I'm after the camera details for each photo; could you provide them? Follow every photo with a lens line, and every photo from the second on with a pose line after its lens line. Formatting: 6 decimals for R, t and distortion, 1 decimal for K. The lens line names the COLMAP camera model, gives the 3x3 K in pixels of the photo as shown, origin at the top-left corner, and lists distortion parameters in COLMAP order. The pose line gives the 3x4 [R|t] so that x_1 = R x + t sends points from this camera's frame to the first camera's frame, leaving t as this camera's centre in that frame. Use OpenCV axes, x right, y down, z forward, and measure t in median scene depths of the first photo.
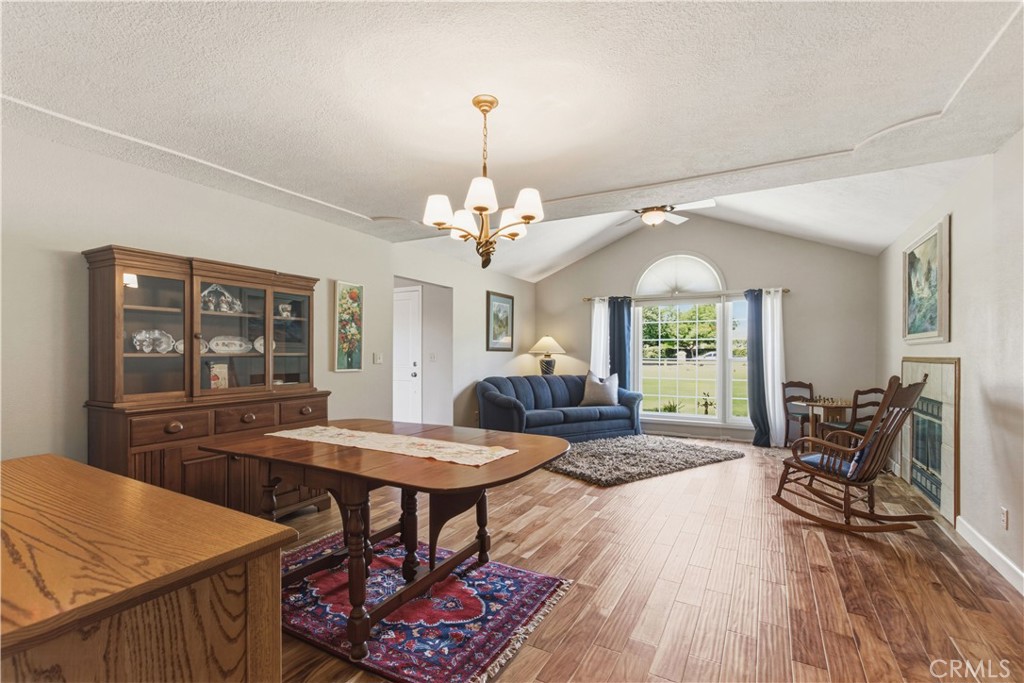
lens RADIAL K [[485.2, 0, 507.8], [0, 485.2, 350.7], [0, 0, 1]] dist [0.000200, 0.000605]
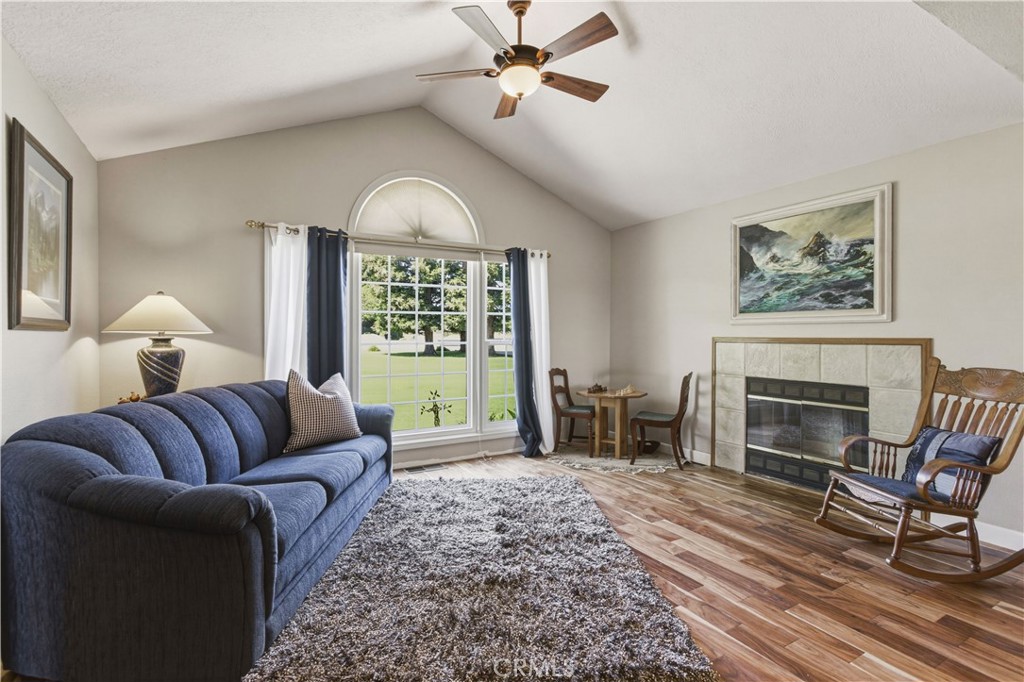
lens RADIAL K [[485.2, 0, 506.9], [0, 485.2, 333.7], [0, 0, 1]] dist [0.000200, 0.000605]
pose [[0.522126, -0.003101, 0.852863, -0.143349], [-0.001238, 0.999990, 0.004394, 0.001083], [-0.852868, -0.003350, 0.522116, 0.647439]]
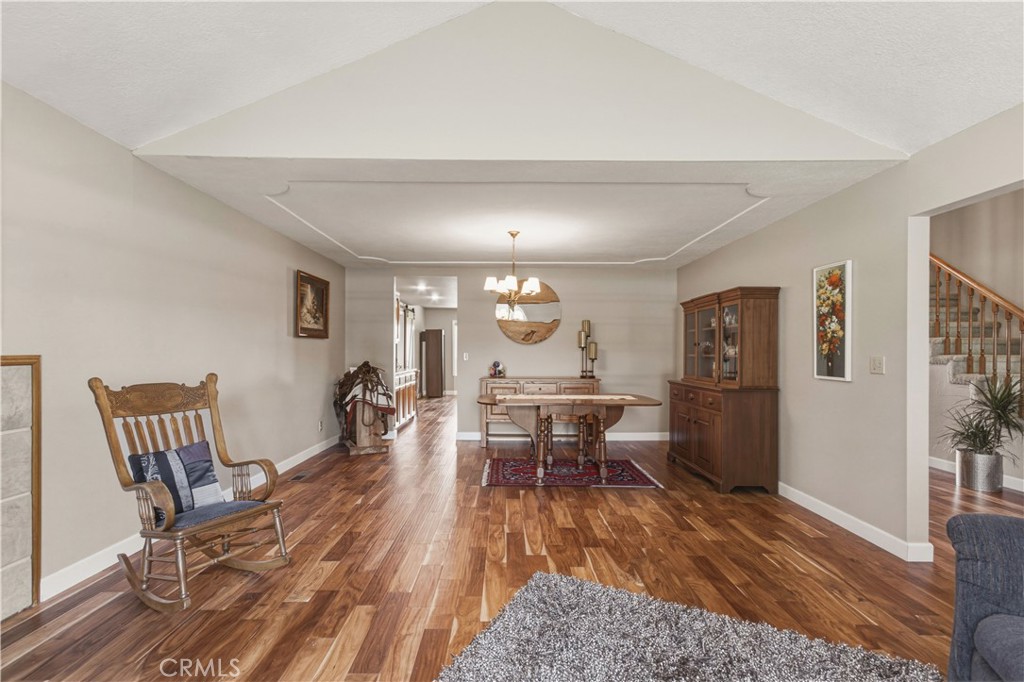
lens RADIAL K [[485.2, 0, 501.4], [0, 485.2, 346.5], [0, 0, 1]] dist [0.000200, 0.000605]
pose [[-0.883521, -0.012227, -0.468232, 0.356042], [-0.008647, 0.999915, -0.009795, 0.001461], [0.468312, -0.004606, -0.883551, 1.029305]]
